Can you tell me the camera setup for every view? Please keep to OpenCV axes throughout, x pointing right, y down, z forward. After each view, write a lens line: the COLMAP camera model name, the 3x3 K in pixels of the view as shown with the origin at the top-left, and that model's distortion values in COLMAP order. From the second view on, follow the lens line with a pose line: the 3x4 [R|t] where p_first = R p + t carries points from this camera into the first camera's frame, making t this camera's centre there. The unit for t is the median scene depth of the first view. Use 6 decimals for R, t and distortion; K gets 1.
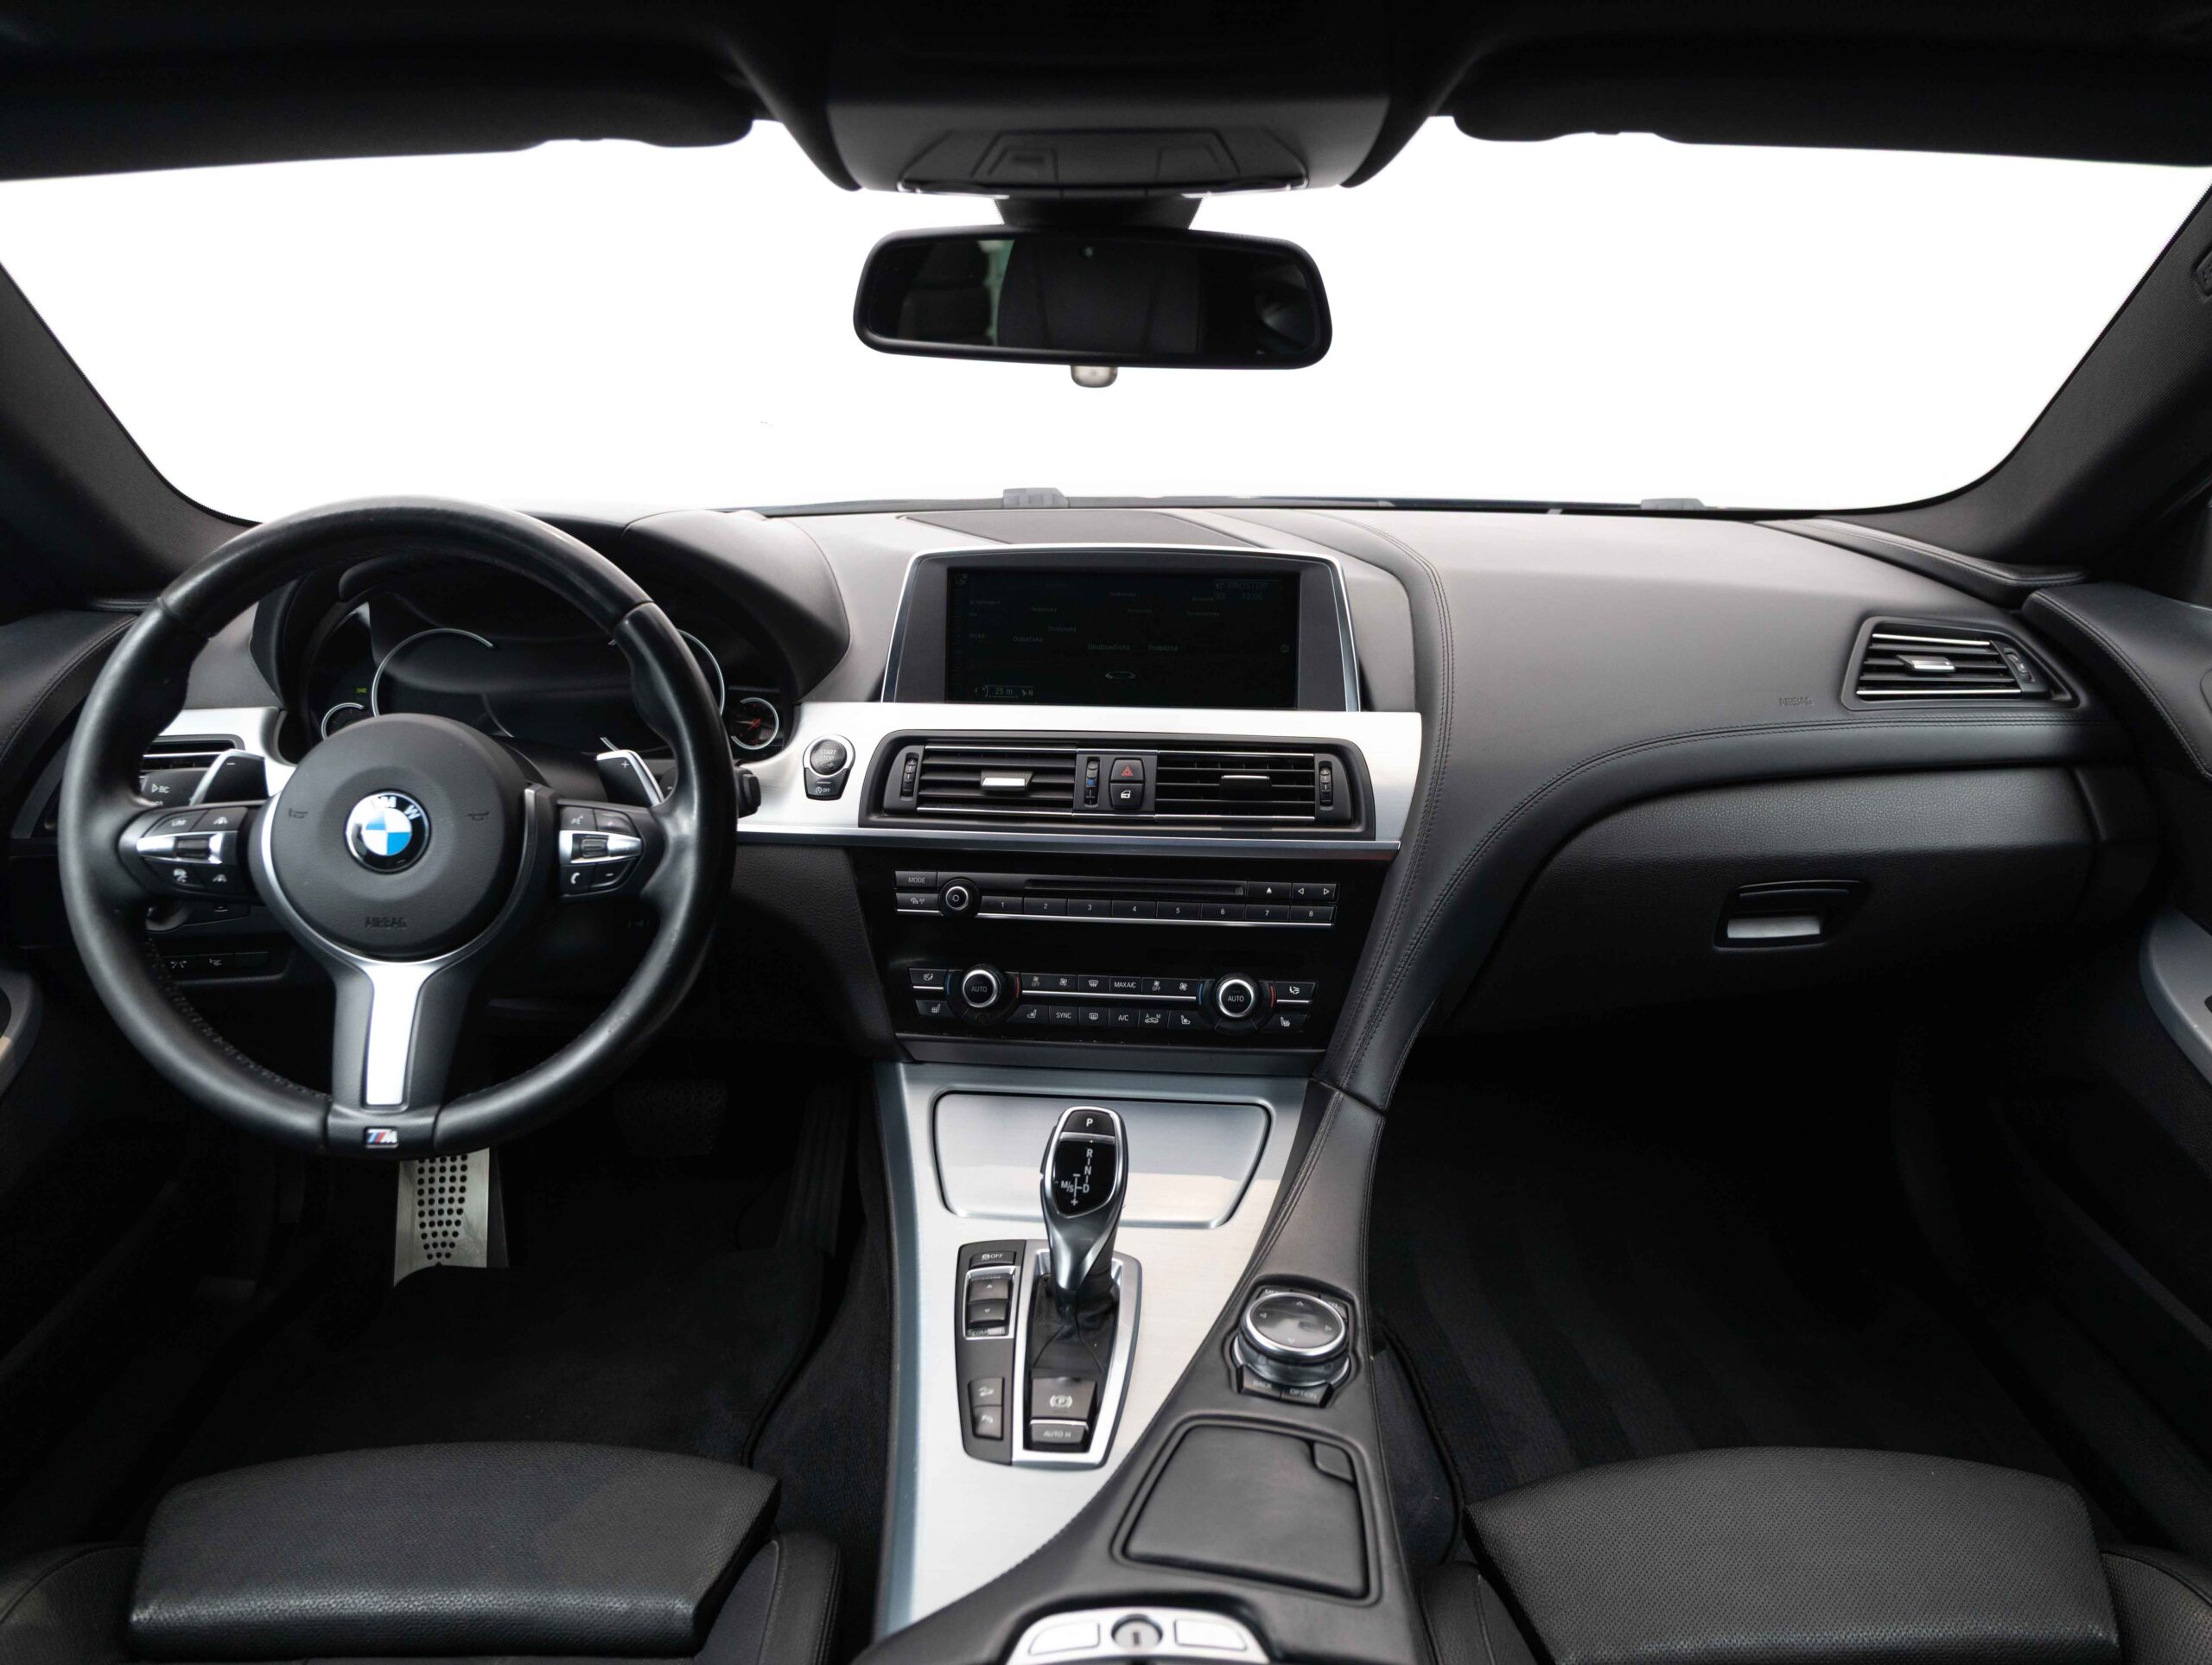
lens RADIAL K [[1672.9, 0, 1106.0], [0, 1672.9, 832.5], [0, 0, 1]] dist [-0.003468, -0.001741]
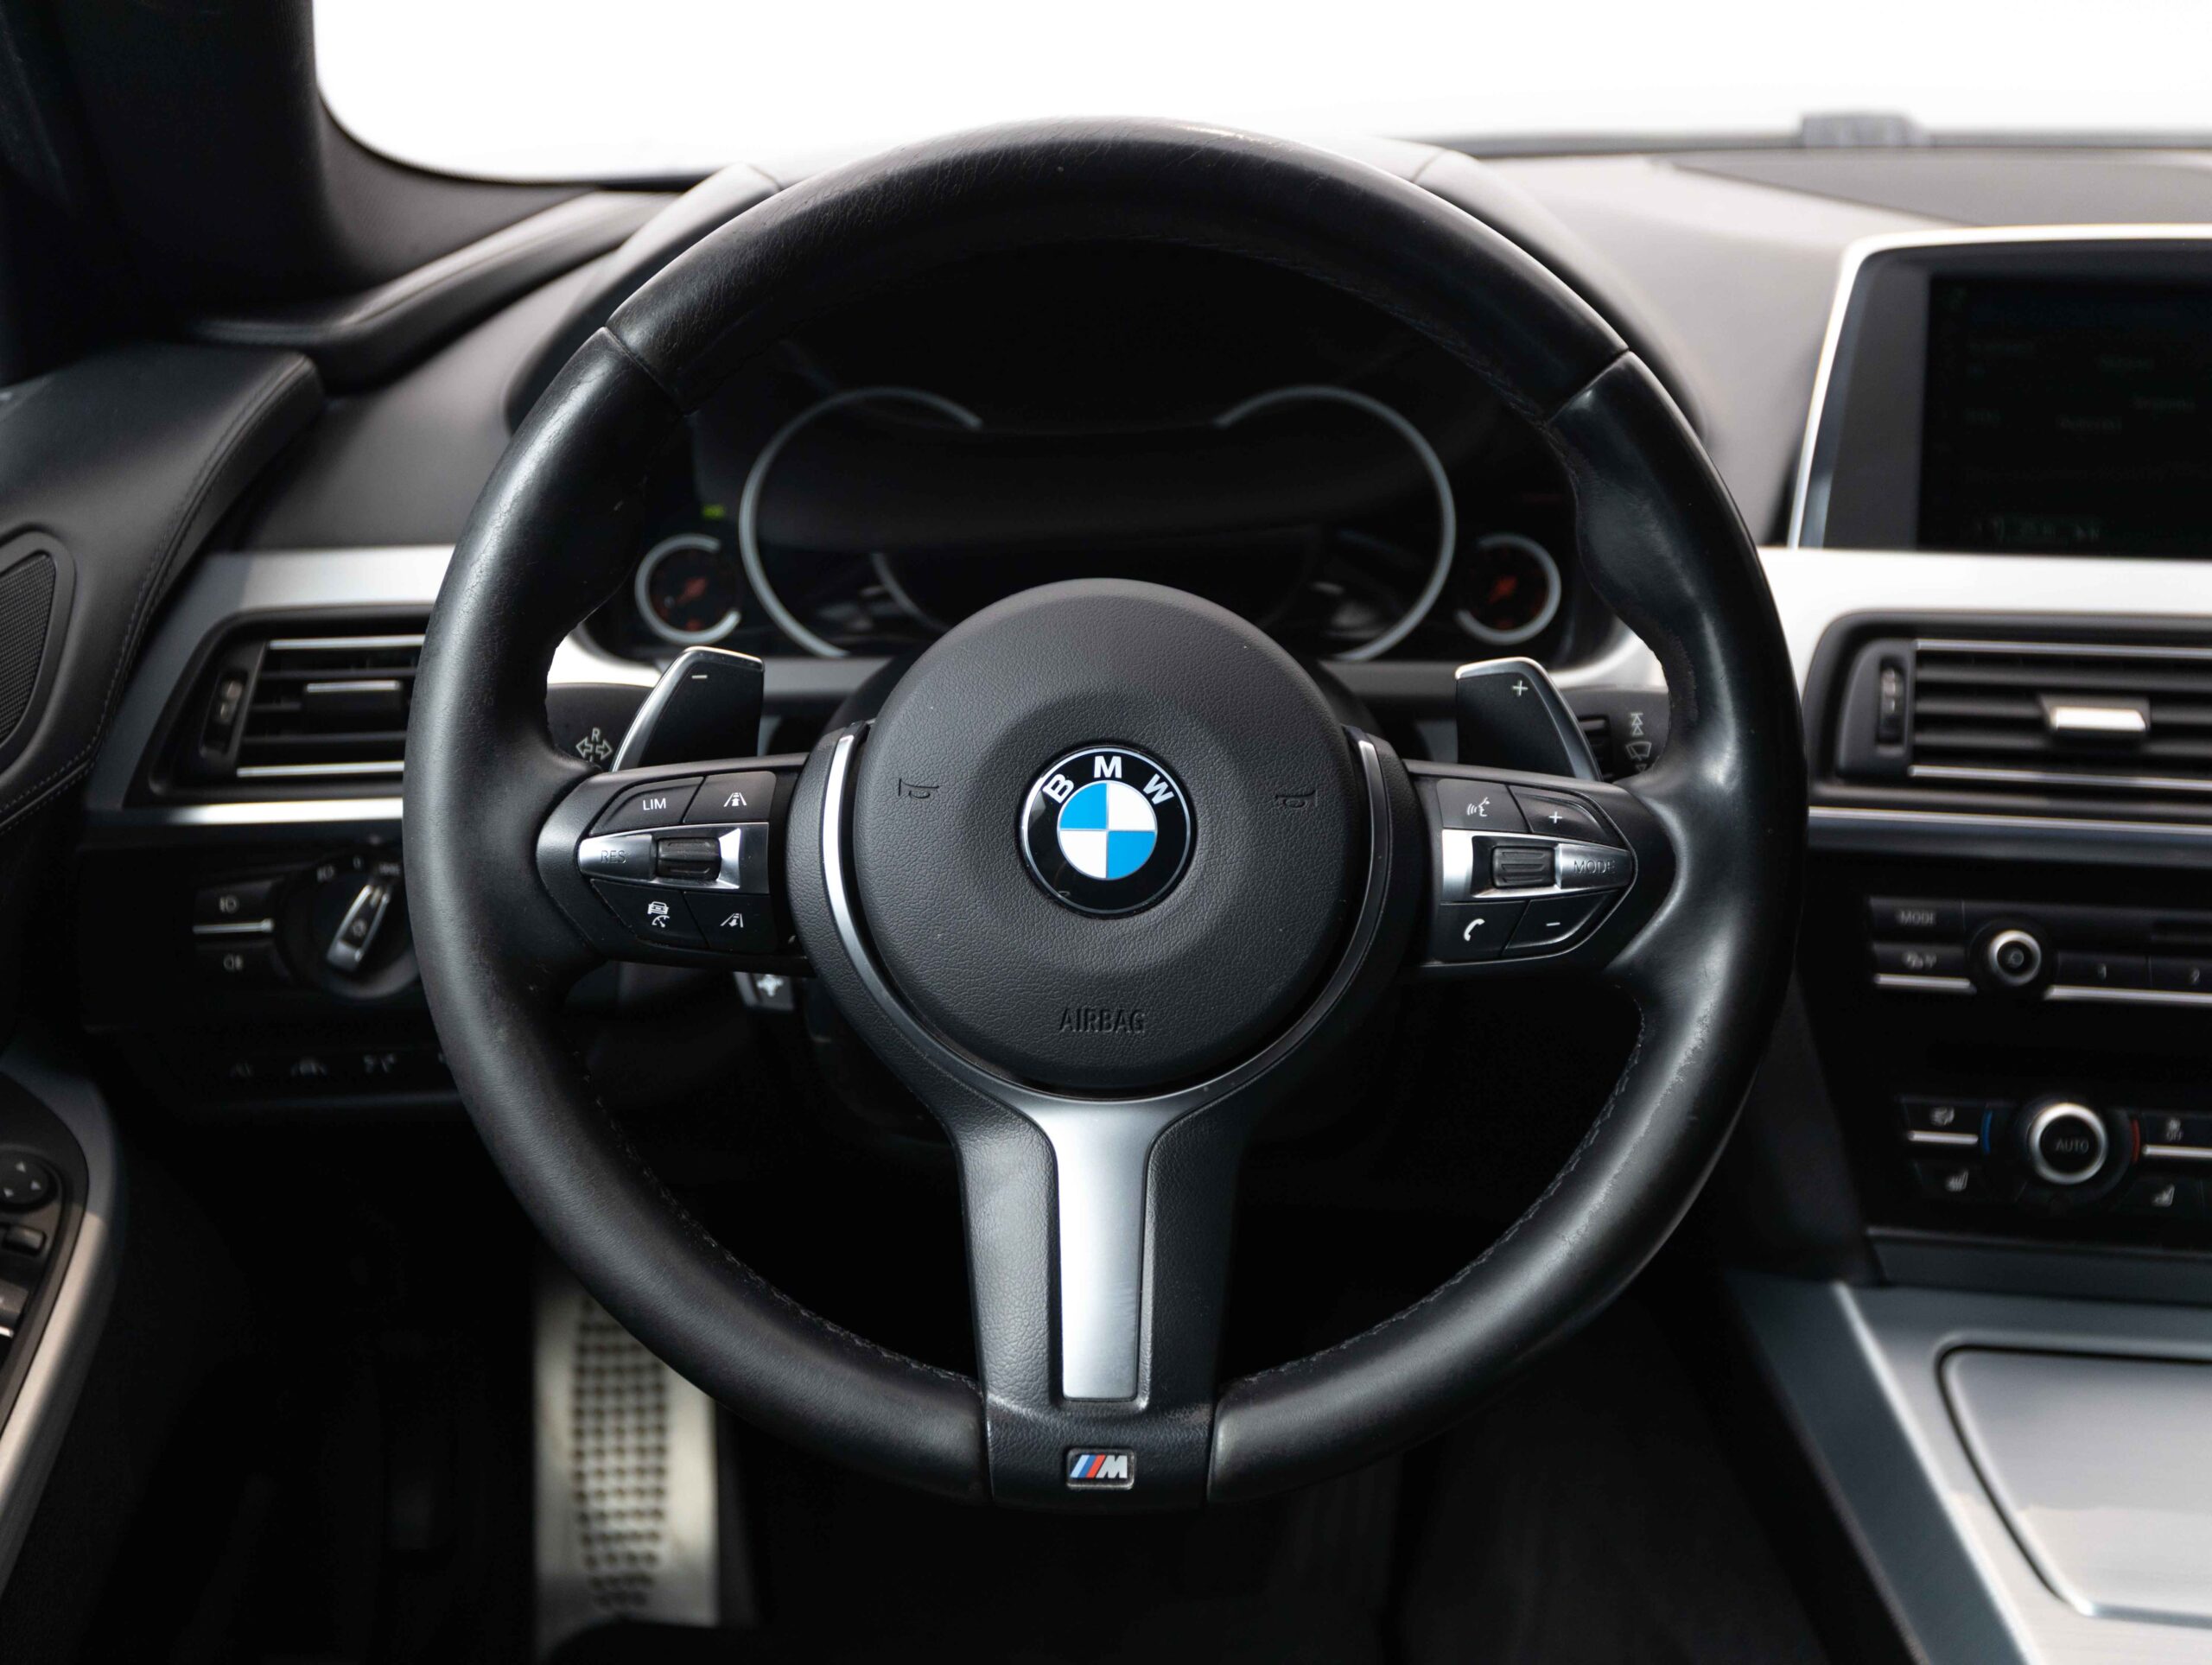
lens RADIAL K [[3019.3, 0, 1106.0], [0, 3019.3, 832.5], [0, 0, 1]] dist [0.001734, -0.018839]
pose [[0.999691, 0.013289, -0.021017, -0.336721], [-0.012601, 0.999391, 0.032542, -0.022602], [0.021437, -0.032267, 0.999249, 0.114704]]
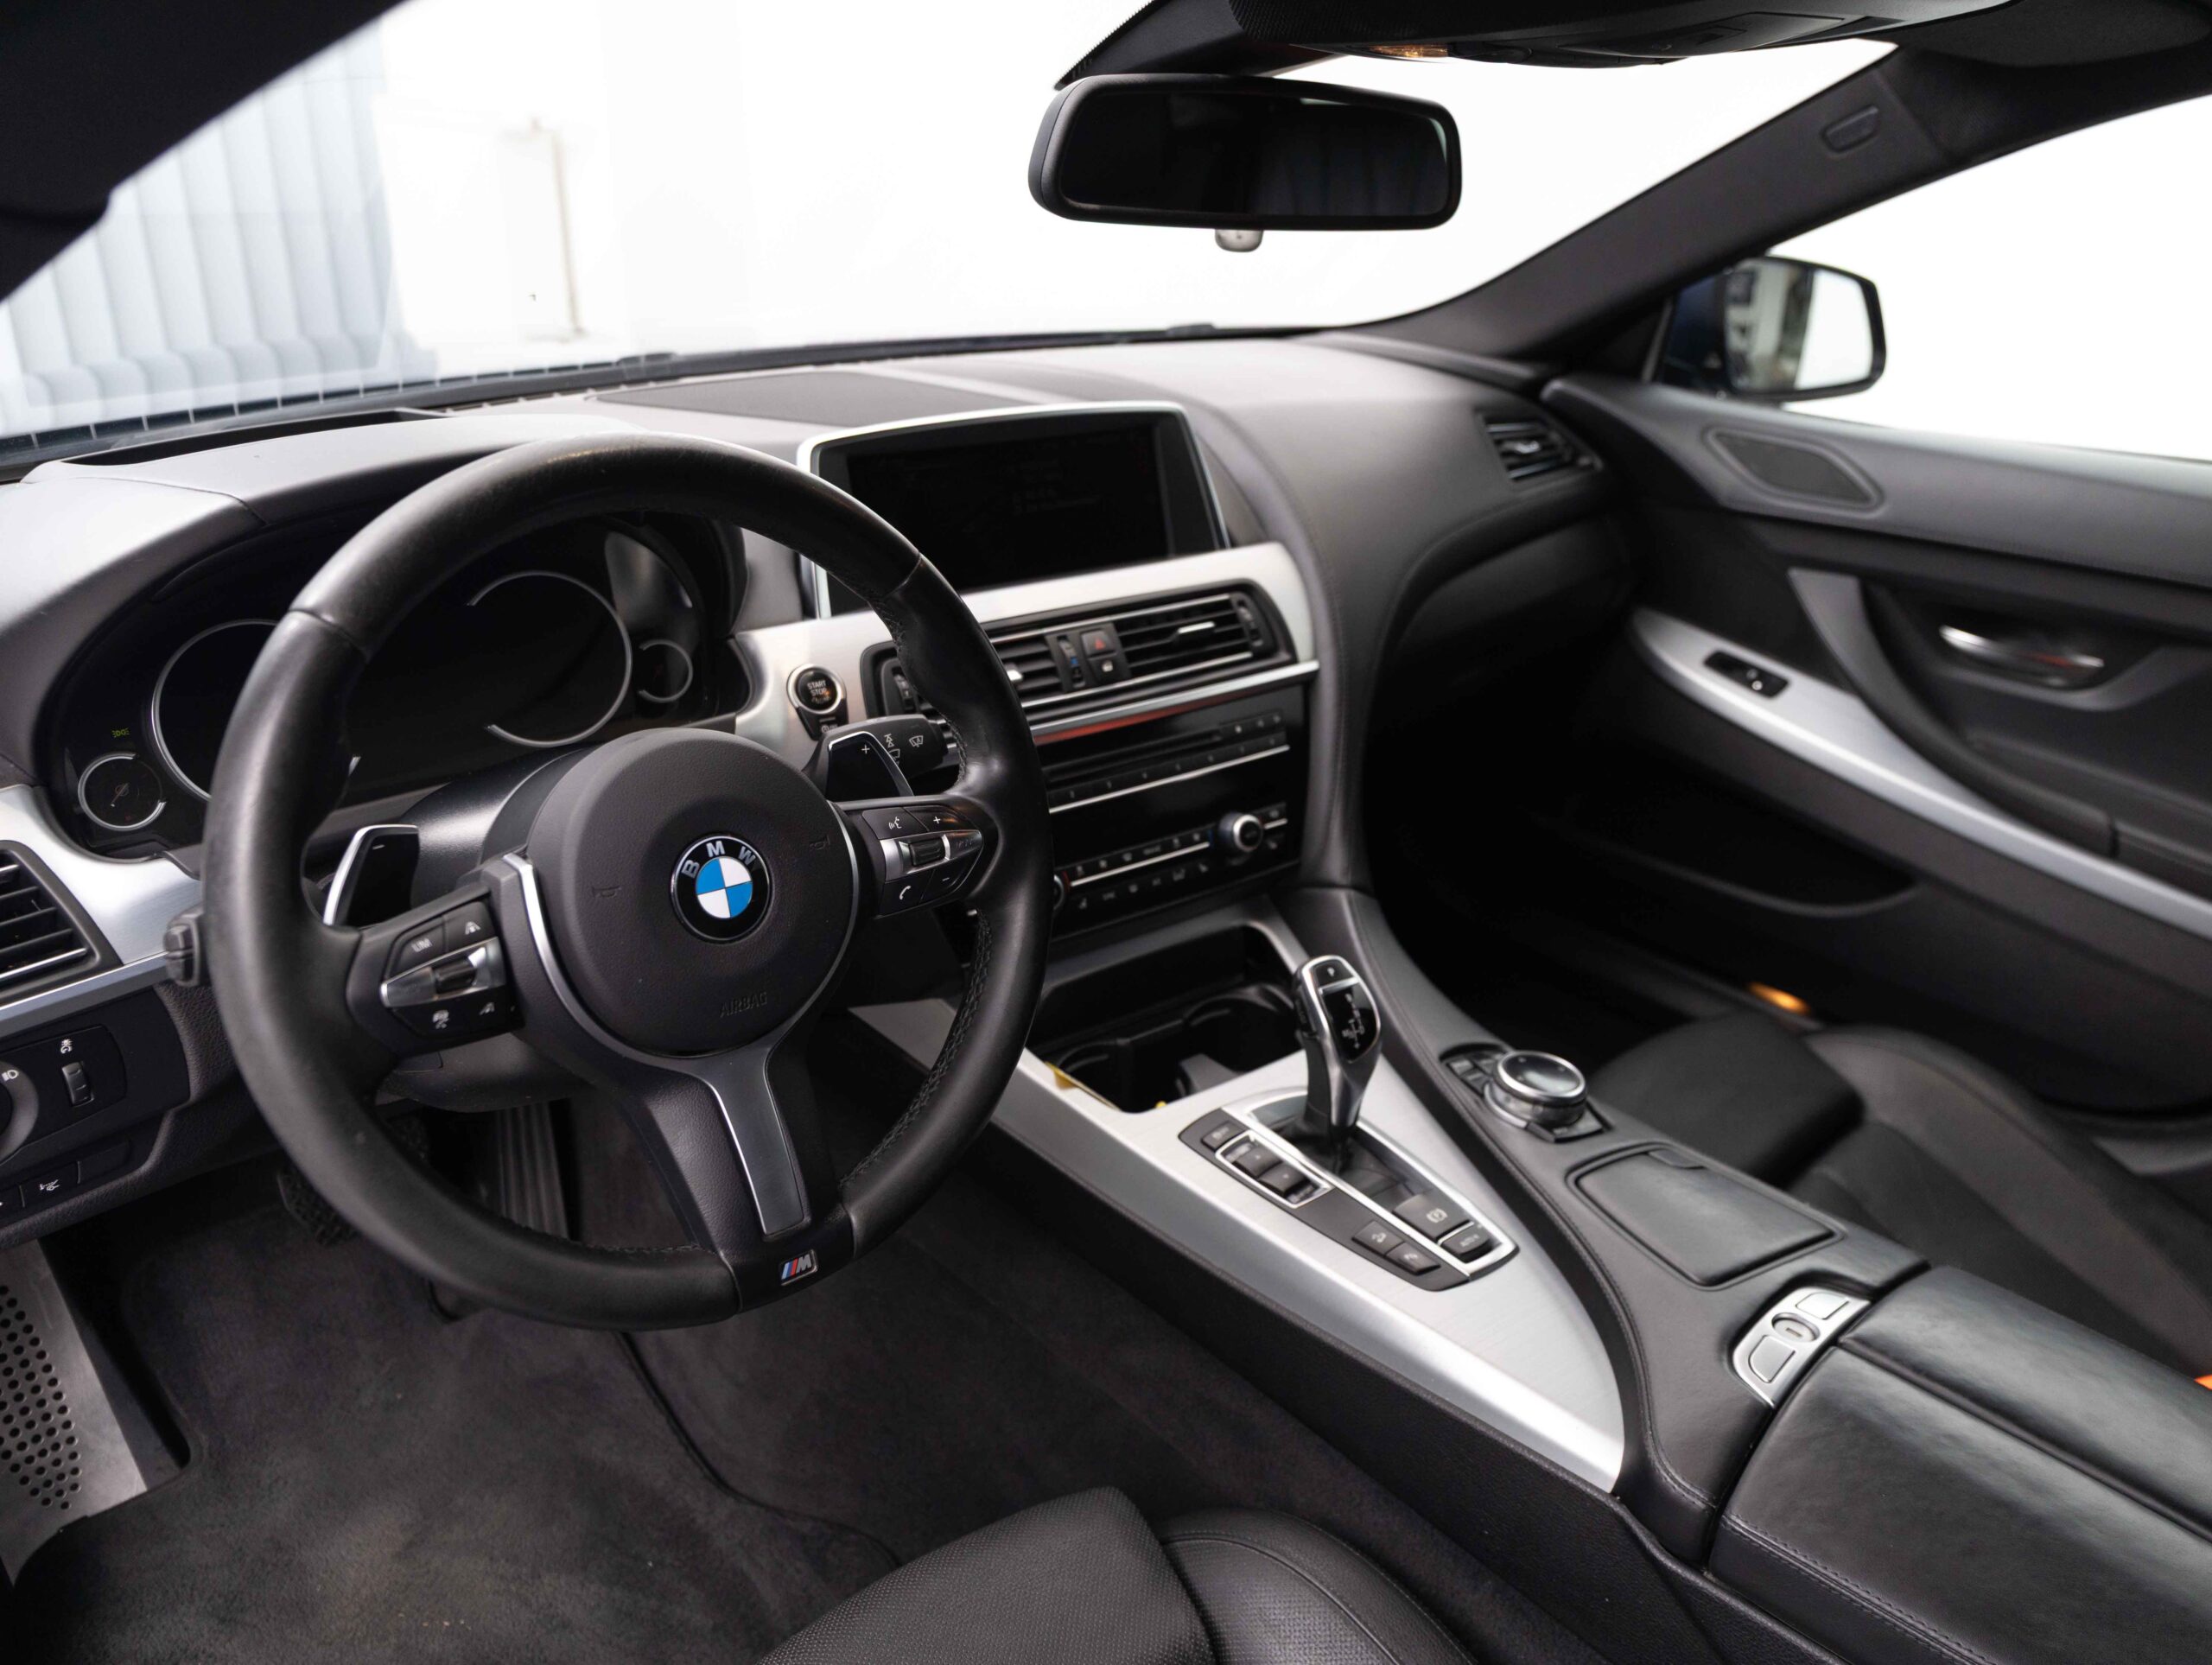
lens RADIAL K [[1604.0, 0, 1106.0], [0, 1604.0, 832.5], [0, 0, 1]] dist [0.004920, 0.002604]
pose [[0.742885, -0.253681, 0.619490, -0.608980], [0.173270, 0.966745, 0.188099, -0.107415], [-0.646606, -0.032397, 0.762136, 0.273207]]
